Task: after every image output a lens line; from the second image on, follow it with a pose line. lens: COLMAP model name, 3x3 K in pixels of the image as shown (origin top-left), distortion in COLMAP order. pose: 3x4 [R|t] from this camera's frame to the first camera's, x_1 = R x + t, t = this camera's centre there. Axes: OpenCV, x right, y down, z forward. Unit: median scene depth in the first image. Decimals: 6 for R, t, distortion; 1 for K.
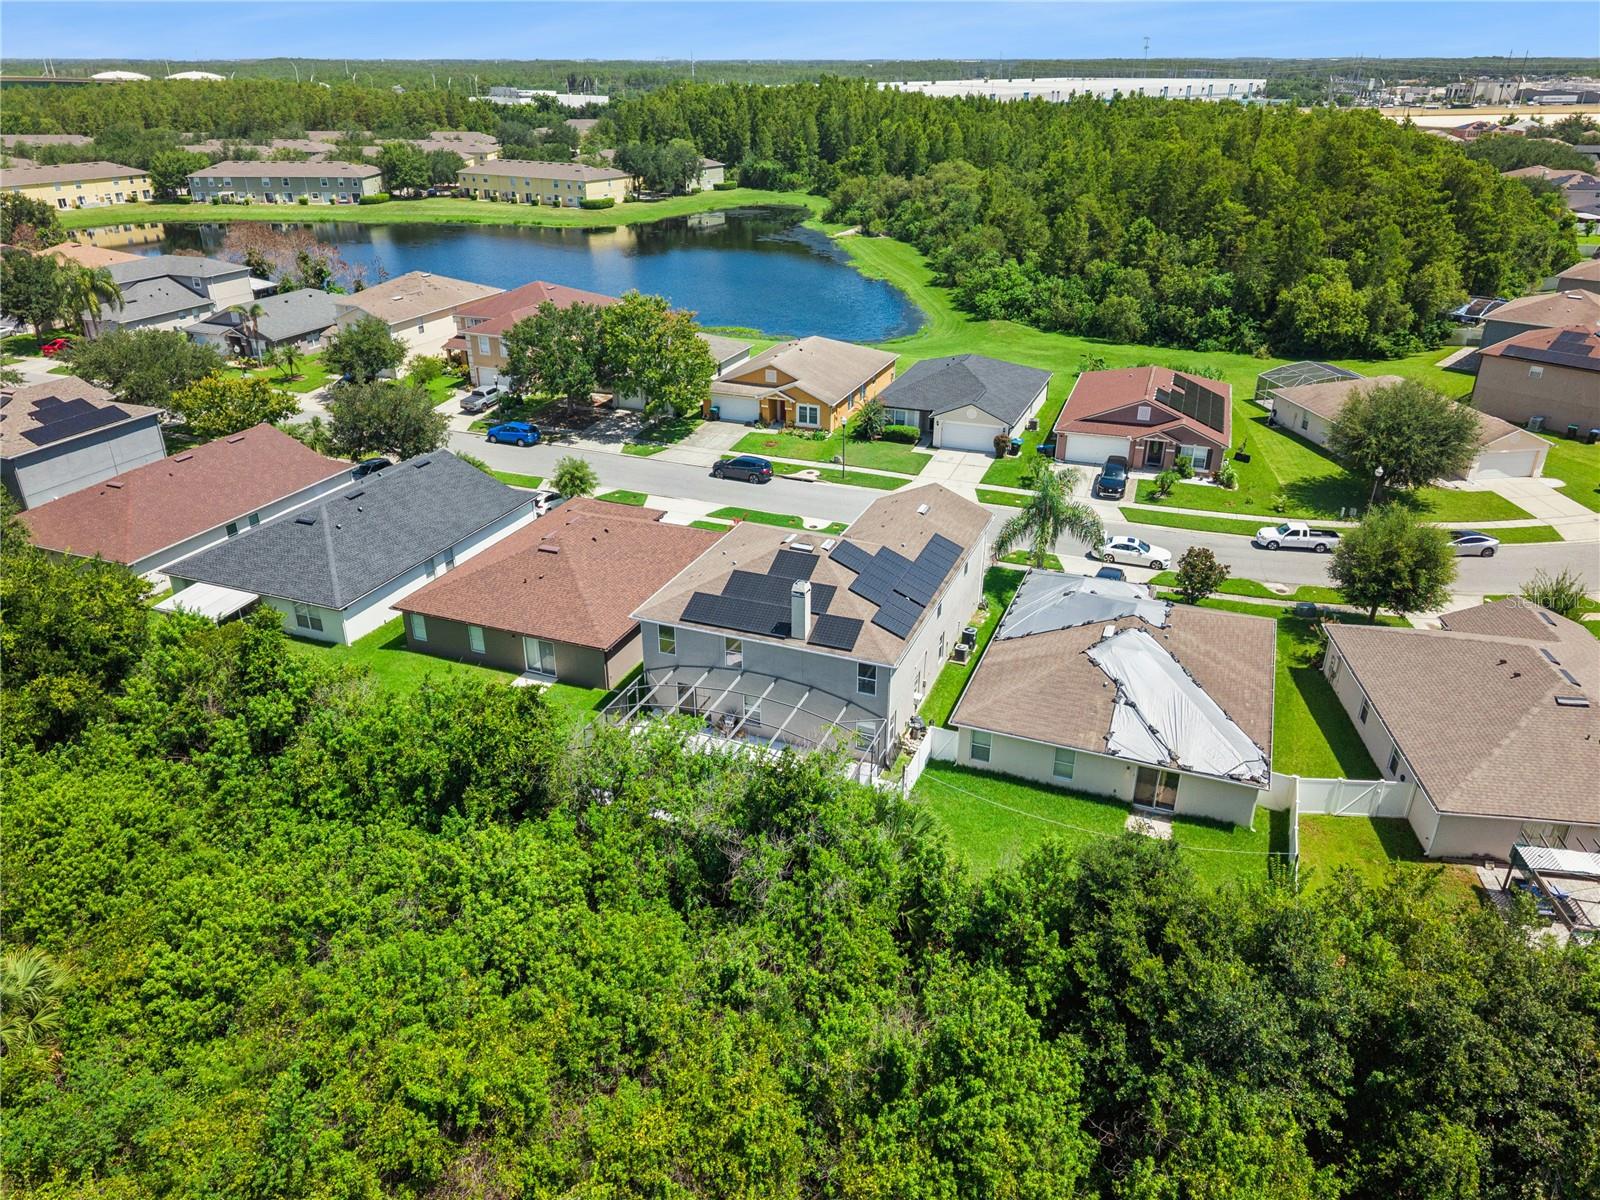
lens RADIAL K [[1087.1, 0, 800.0], [0, 1087.1, 600.0], [0, 0, 1]] dist [0.032915, -0.046071]
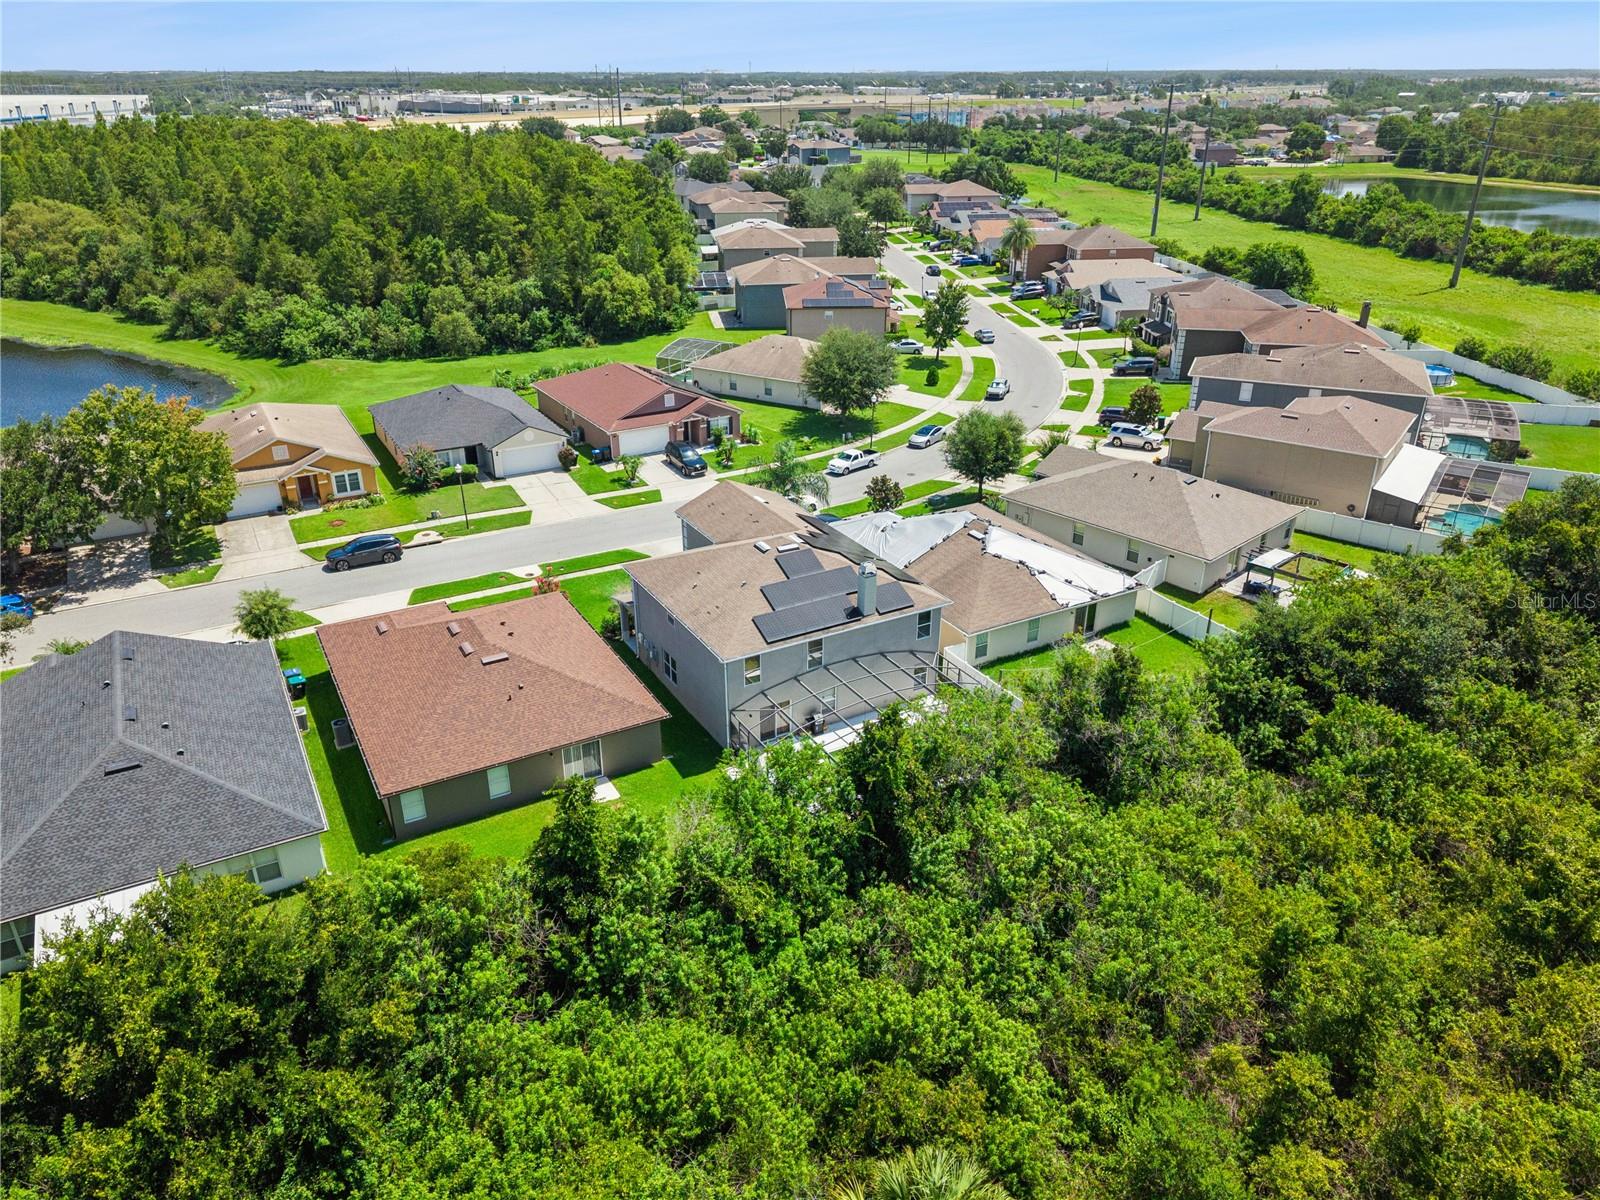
lens RADIAL K [[1104.6, 0, 800.0], [0, 1104.6, 600.0], [0, 0, 1]] dist [-0.004806, 0.001474]
pose [[0.626191, -0.329633, 0.706560, -0.433960], [0.339358, 0.931116, 0.133638, -0.078892], [-0.701941, 0.156094, 0.694920, 0.141691]]
